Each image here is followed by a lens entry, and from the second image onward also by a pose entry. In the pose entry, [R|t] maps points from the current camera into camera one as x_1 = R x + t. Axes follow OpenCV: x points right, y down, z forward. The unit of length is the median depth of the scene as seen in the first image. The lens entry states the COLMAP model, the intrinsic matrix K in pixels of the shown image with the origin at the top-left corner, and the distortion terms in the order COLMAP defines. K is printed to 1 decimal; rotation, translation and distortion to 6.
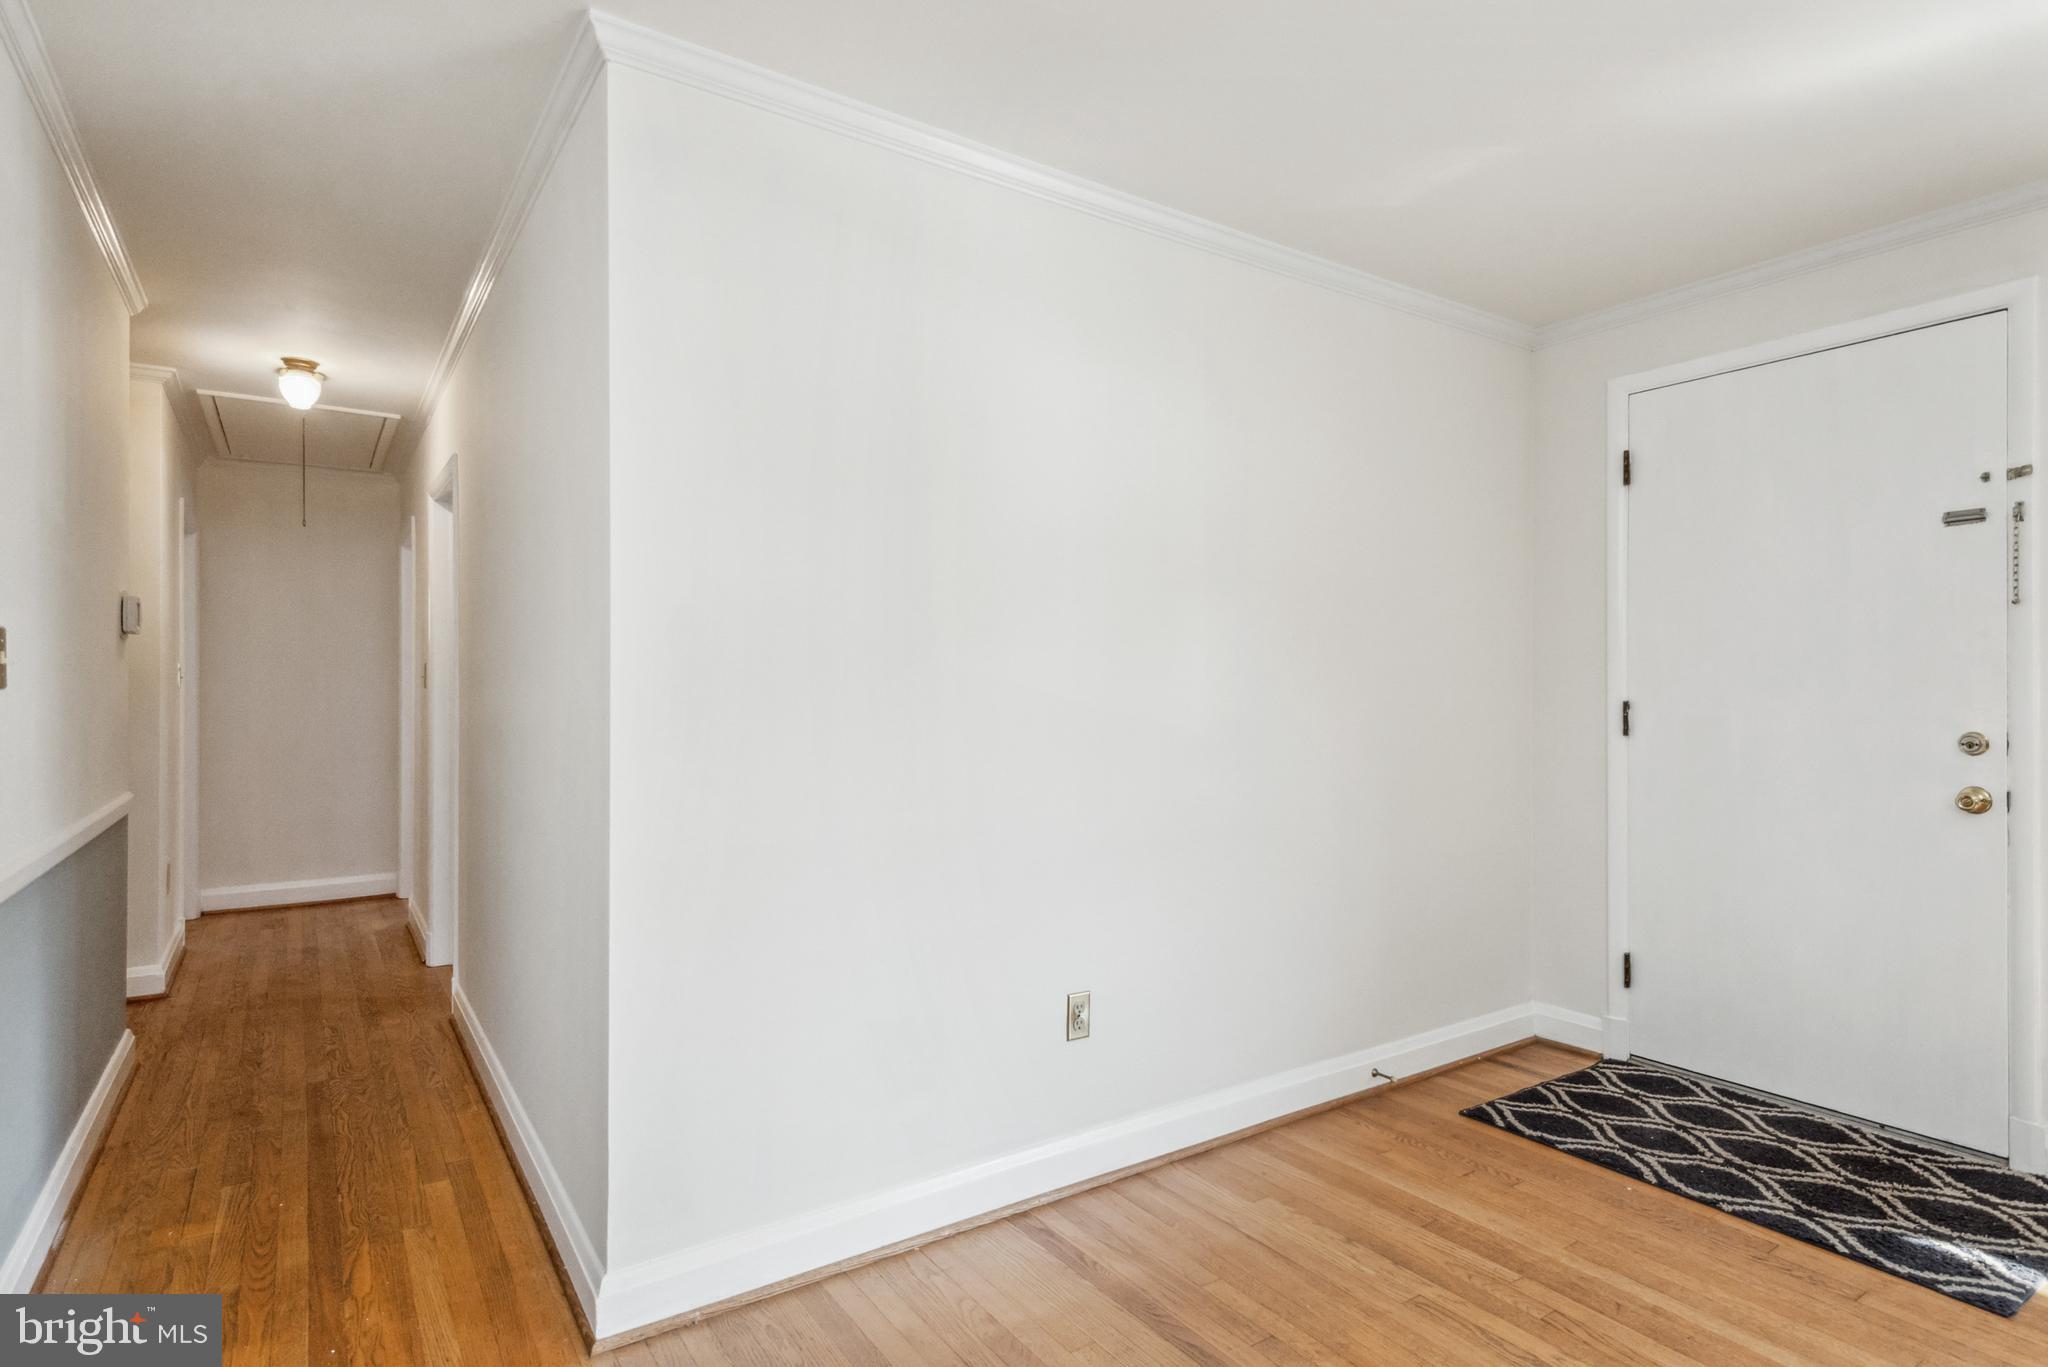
lens RADIAL K [[1085.9, 0, 1040.5], [0, 1085.9, 688.5], [0, 0, 1]] dist [0.028389, -0.005394]
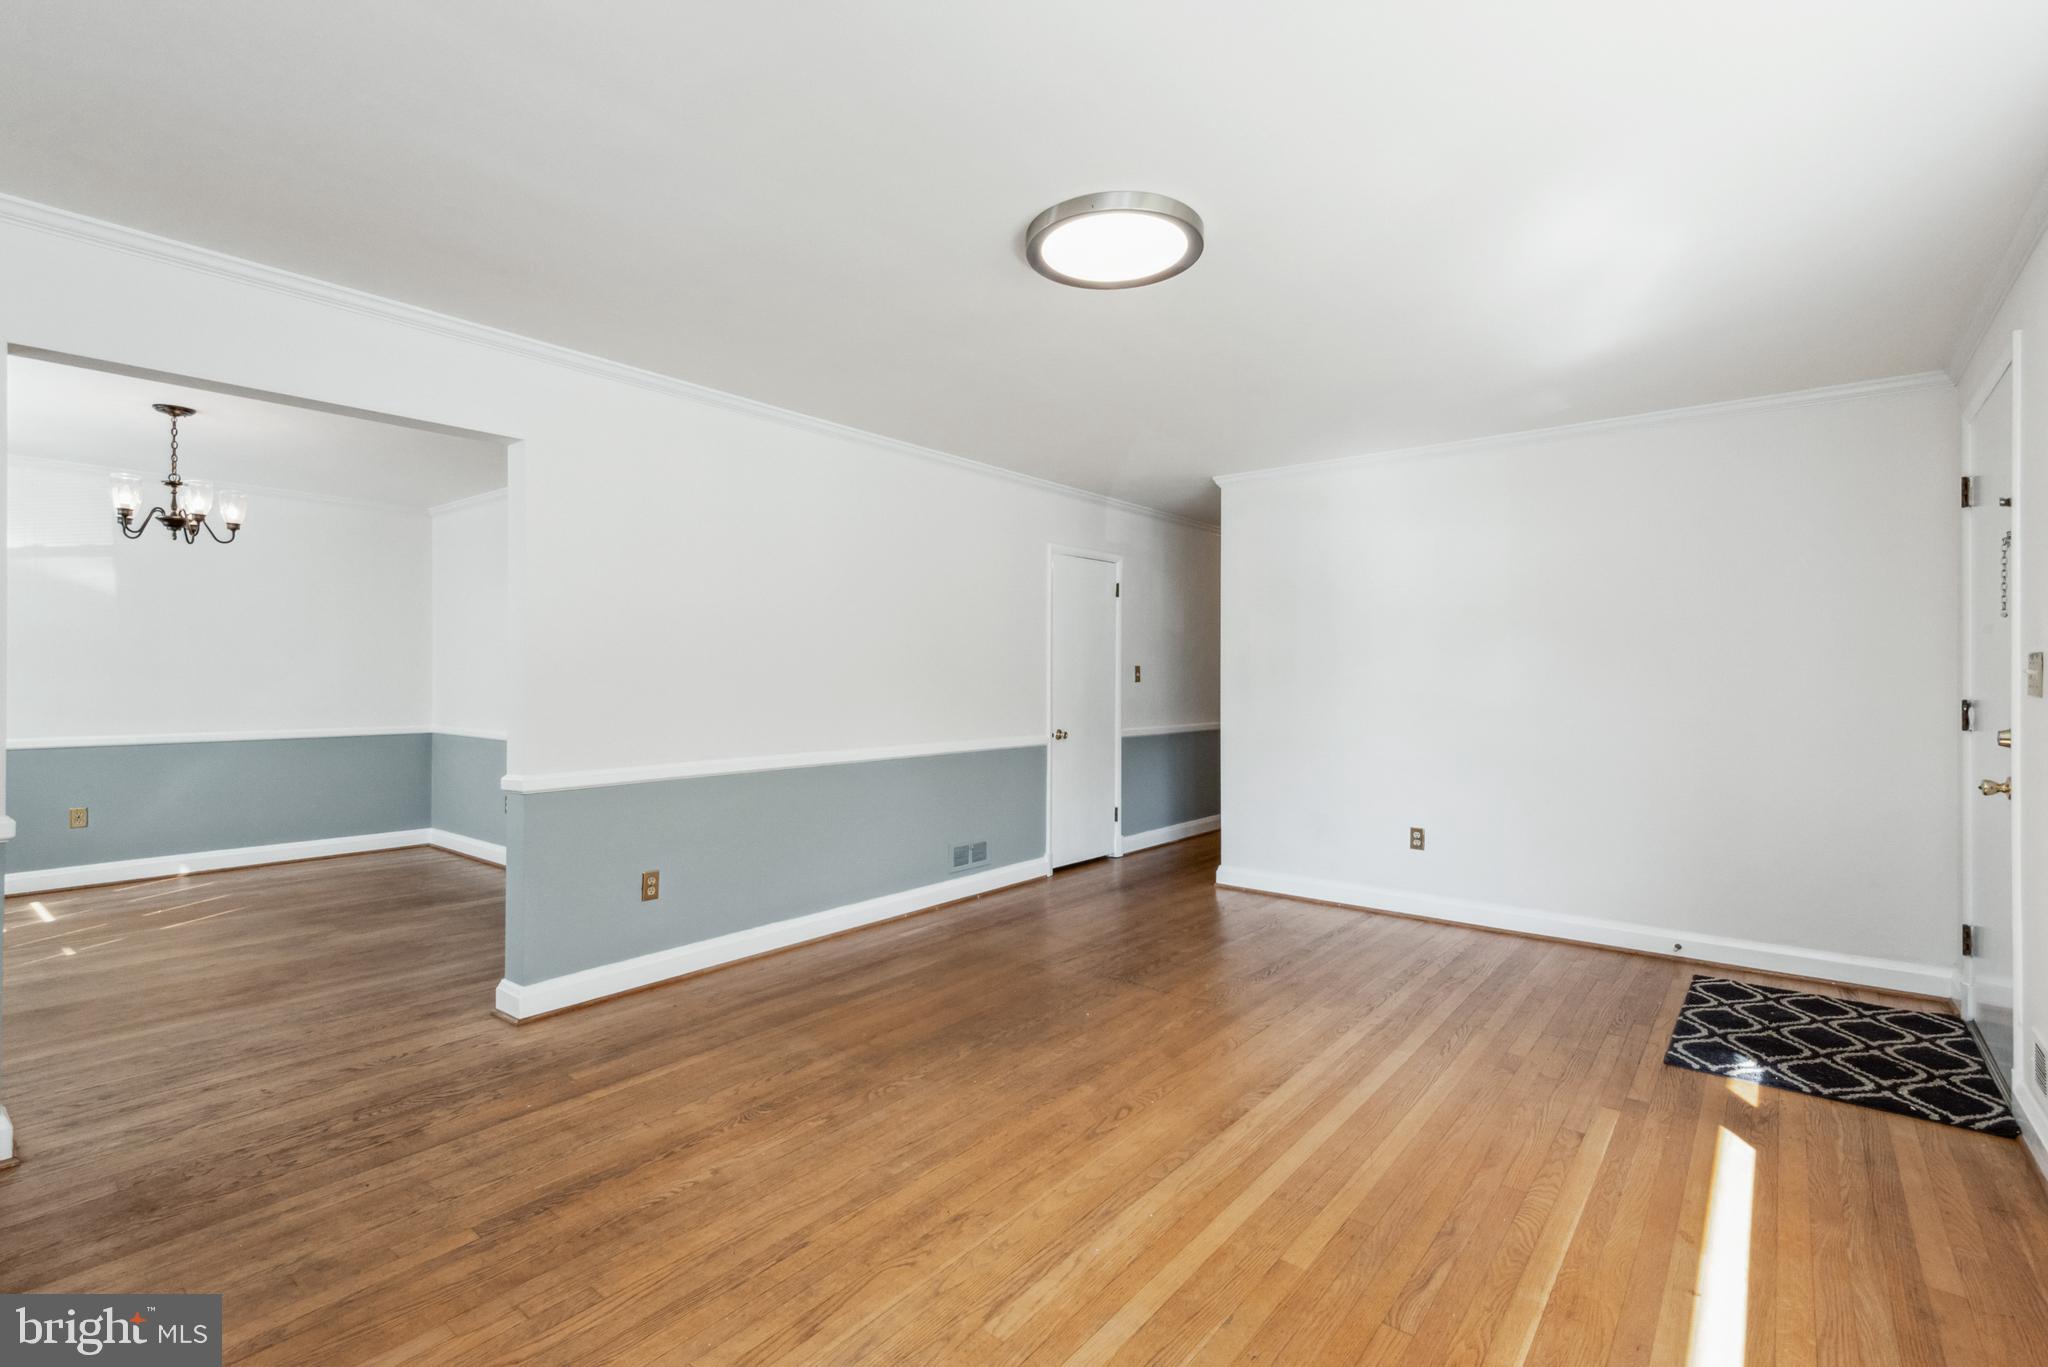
lens RADIAL K [[938.6, 0, 1024.7], [0, 938.6, 673.6], [0, 0, 1]] dist [0.031184, -0.007535]
pose [[0.296663, -0.001324, -0.954981, 1.415264], [-0.003708, 0.999990, -0.002538, -0.011613], [0.954975, 0.004294, 0.296655, -0.254866]]
